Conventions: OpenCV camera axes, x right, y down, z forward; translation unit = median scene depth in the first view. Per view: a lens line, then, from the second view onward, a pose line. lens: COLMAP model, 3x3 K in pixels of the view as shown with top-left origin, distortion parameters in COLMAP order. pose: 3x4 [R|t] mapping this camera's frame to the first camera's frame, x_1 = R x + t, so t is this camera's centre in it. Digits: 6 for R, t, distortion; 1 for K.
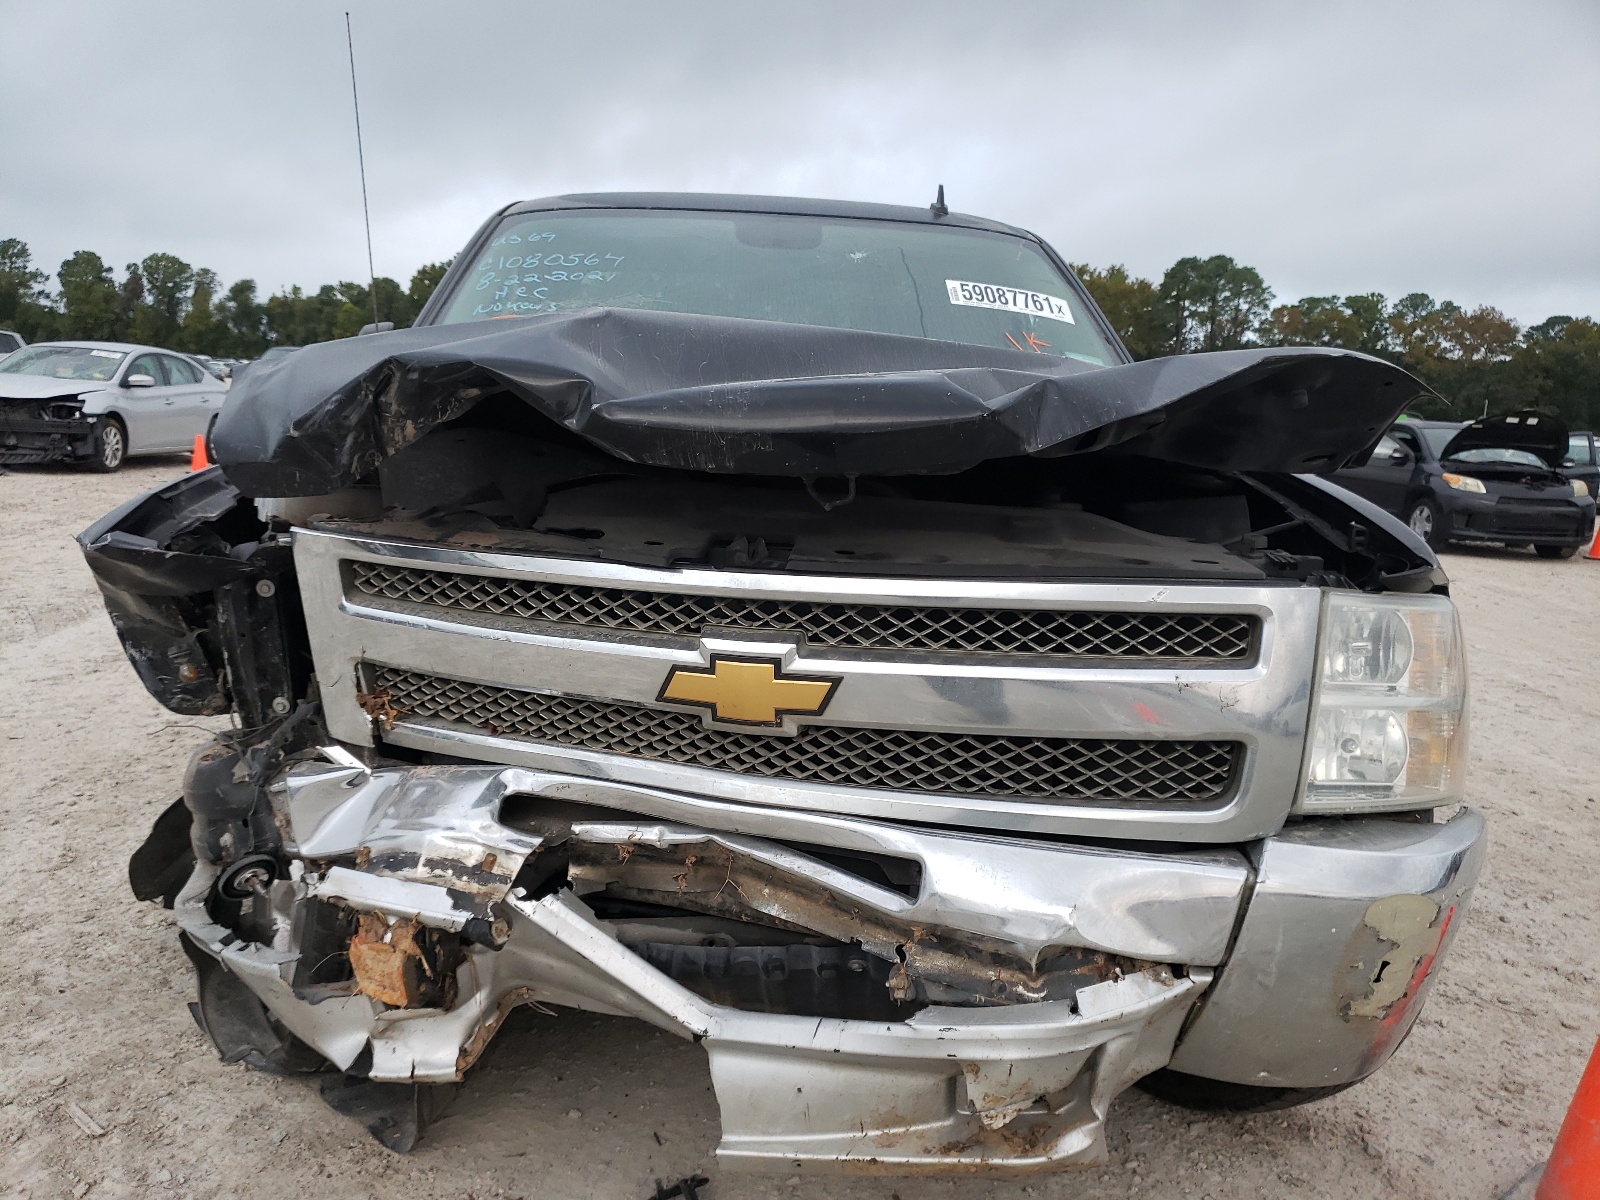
lens RADIAL K [[1232.1, 0, 800.0], [0, 1232.1, 600.0], [0, 0, 1]] dist [-0.014792, -0.005406]
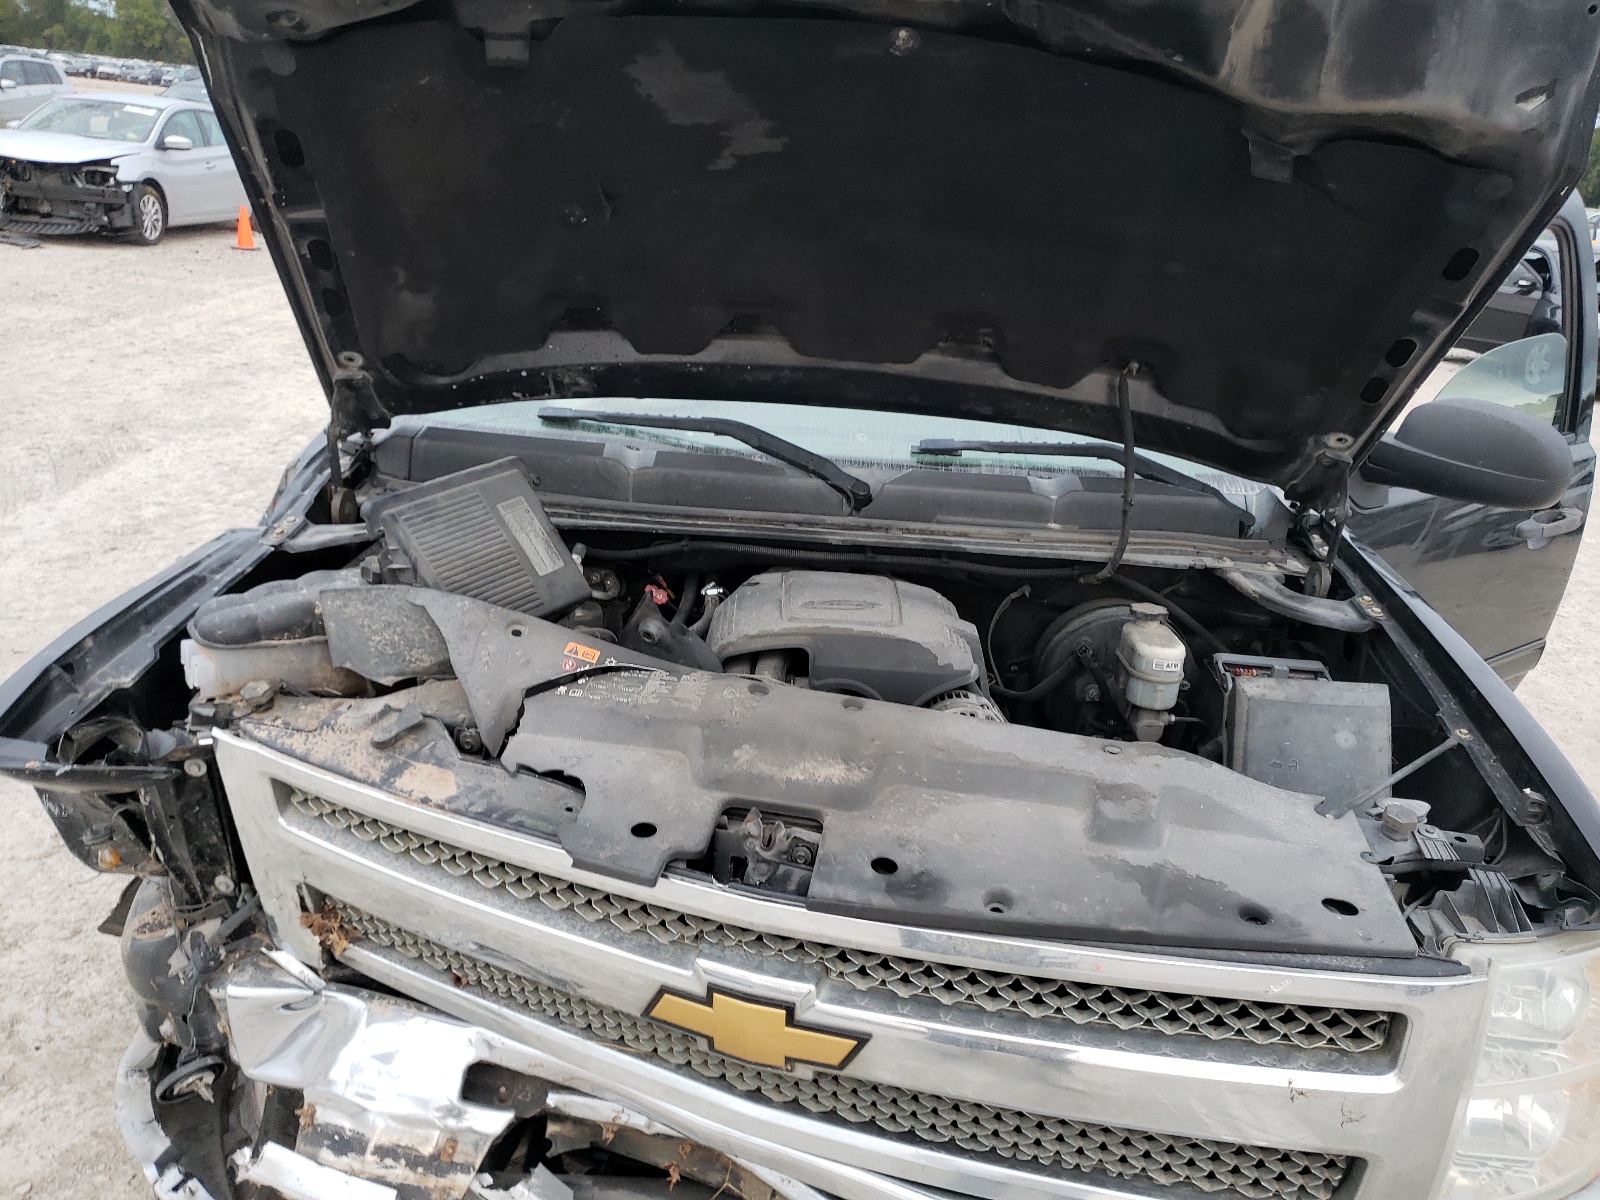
lens RADIAL K [[1207.4, 0, 800.0], [0, 1207.4, 600.0], [0, 0, 1]] dist [0.092658, -0.100377]
pose [[0.997867, 0.049084, -0.043029, 0.007786], [-0.040068, 0.980997, 0.189840, -0.288775], [0.051530, -0.187711, 0.980872, 0.212665]]
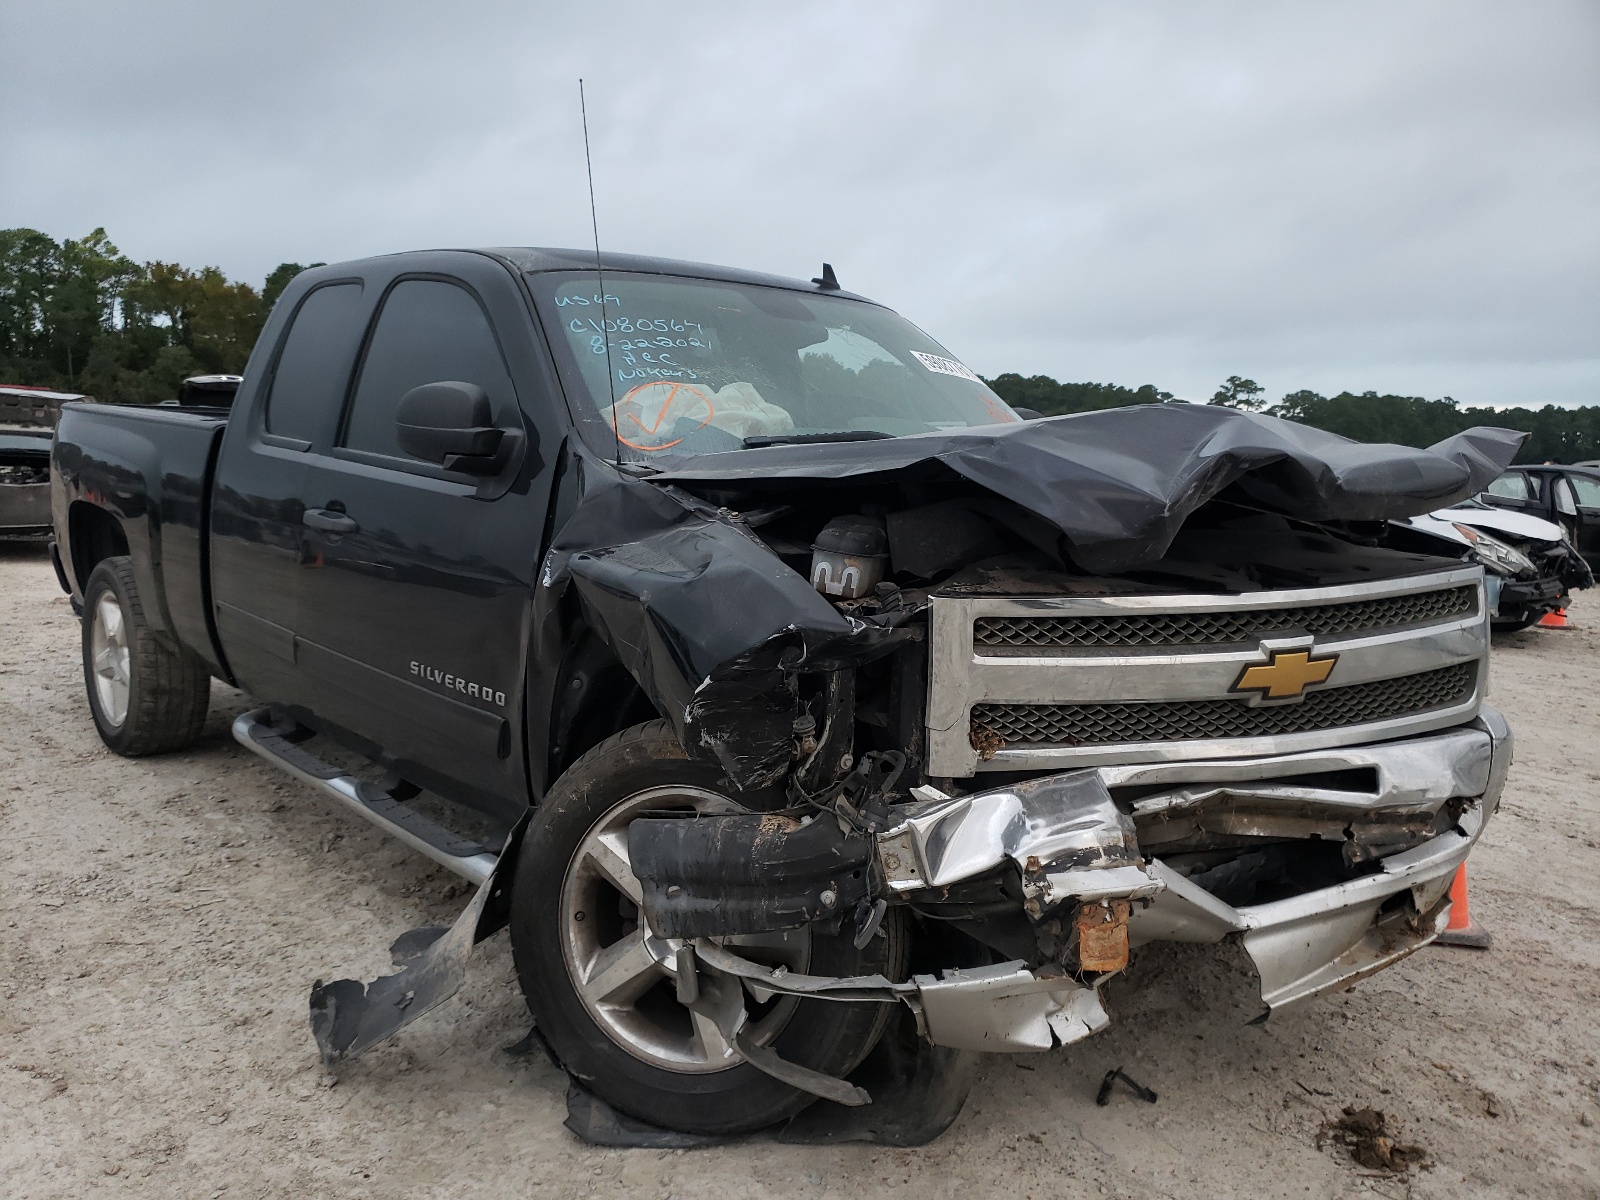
lens RADIAL K [[1248.4, 0, 800.0], [0, 1248.4, 600.0], [0, 0, 1]] dist [-0.003974, -0.005847]
pose [[0.775110, -0.096348, 0.624437, -1.113872], [0.103086, 0.994346, 0.025463, -0.086339], [-0.623360, 0.044634, 0.780660, 0.172914]]
